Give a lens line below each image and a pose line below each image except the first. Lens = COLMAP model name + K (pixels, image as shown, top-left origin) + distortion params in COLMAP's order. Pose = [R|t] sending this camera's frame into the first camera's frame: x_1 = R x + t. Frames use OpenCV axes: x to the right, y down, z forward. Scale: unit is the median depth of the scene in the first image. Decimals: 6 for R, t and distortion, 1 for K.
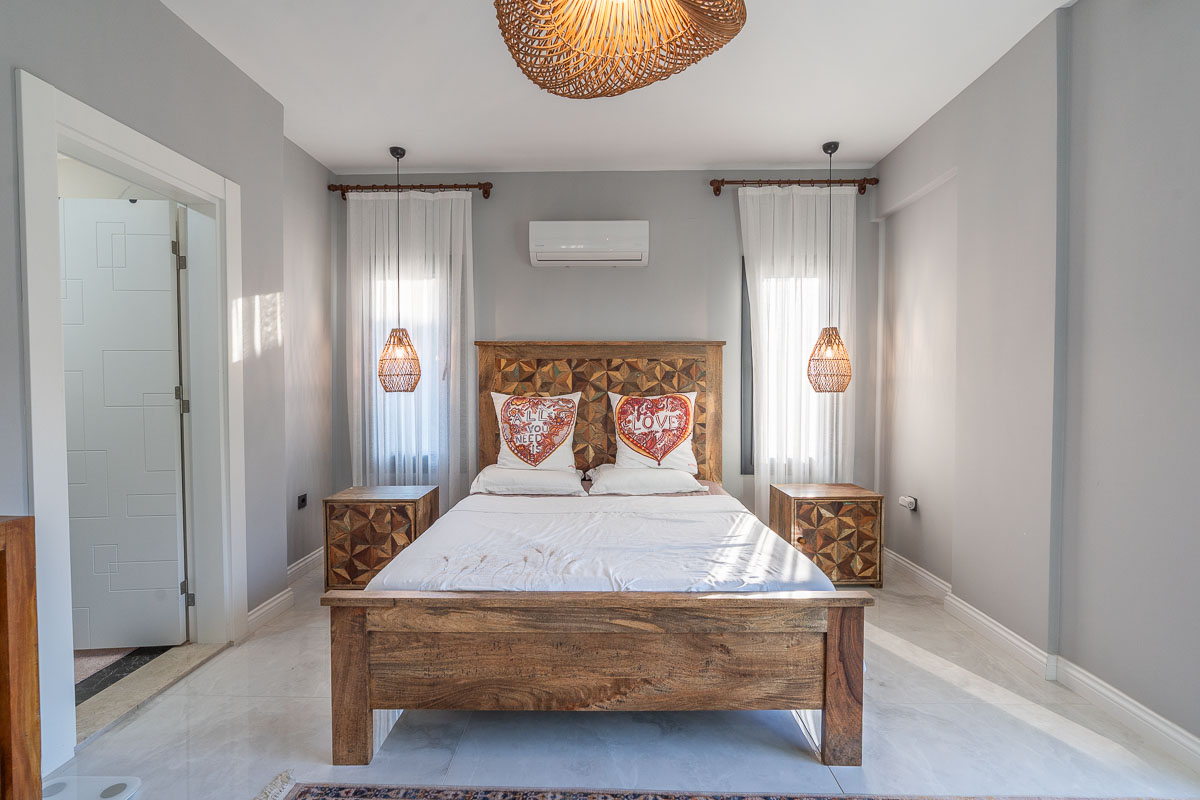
lens RADIAL K [[543.1, 0, 598.8], [0, 543.1, 396.7], [0, 0, 1]] dist [-0.013046, 0.005115]
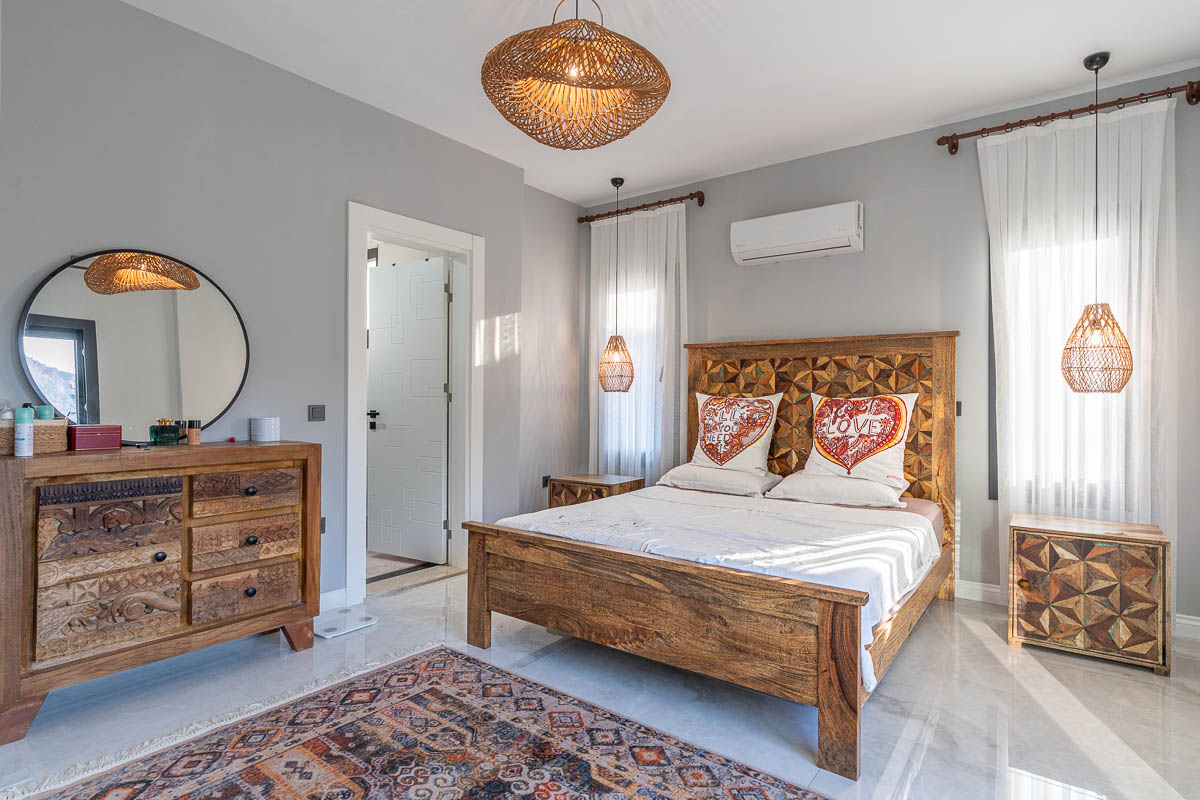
lens RADIAL K [[625.4, 0, 597.3], [0, 625.4, 393.9], [0, 0, 1]] dist [-0.002073, -0.000209]
pose [[0.804896, 0.003300, -0.593407, 0.376874], [-0.021845, 0.999472, -0.024072, 0.027916], [0.593014, 0.032339, 0.804542, -0.072427]]
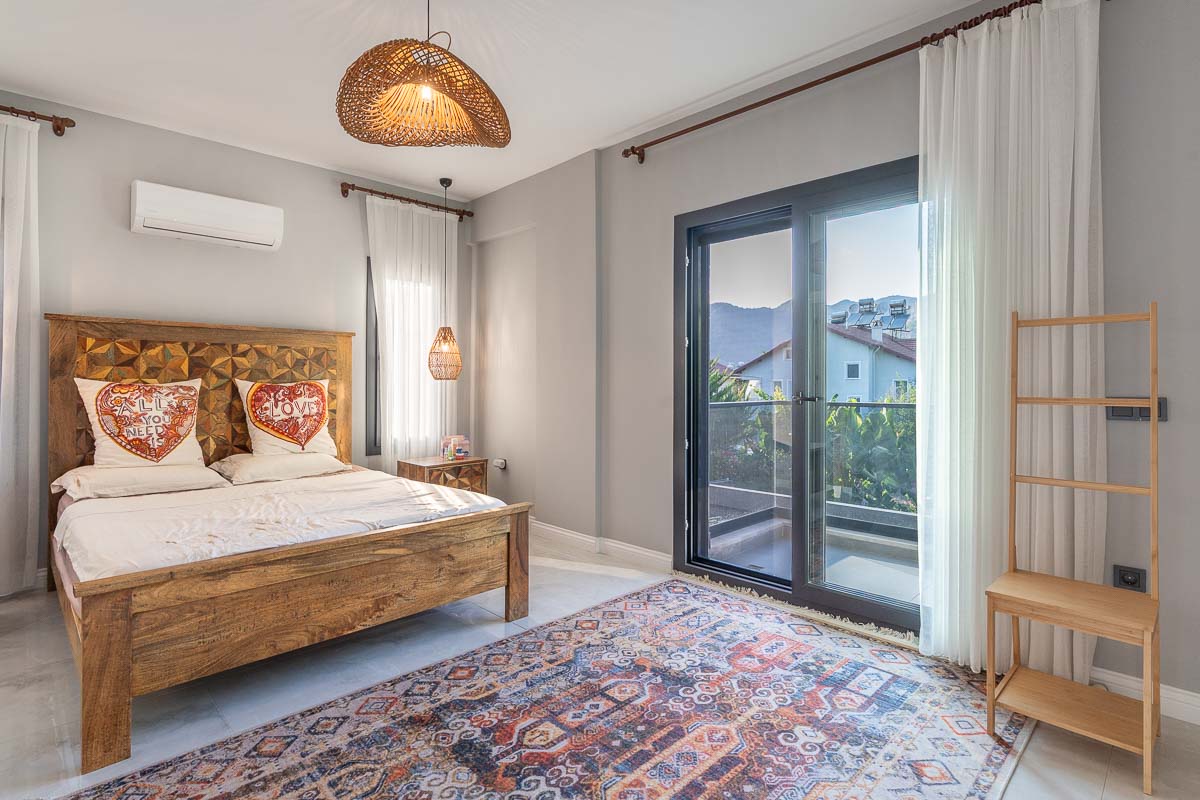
lens RADIAL K [[587.5, 0, 577.1], [0, 587.5, 380.4], [0, 0, 1]] dist [-0.017852, 0.006715]
pose [[0.708690, 0.005273, 0.705501, -0.295160], [0.013884, 0.999674, -0.021419, 0.025329], [-0.705384, 0.024975, 0.708386, -0.147516]]
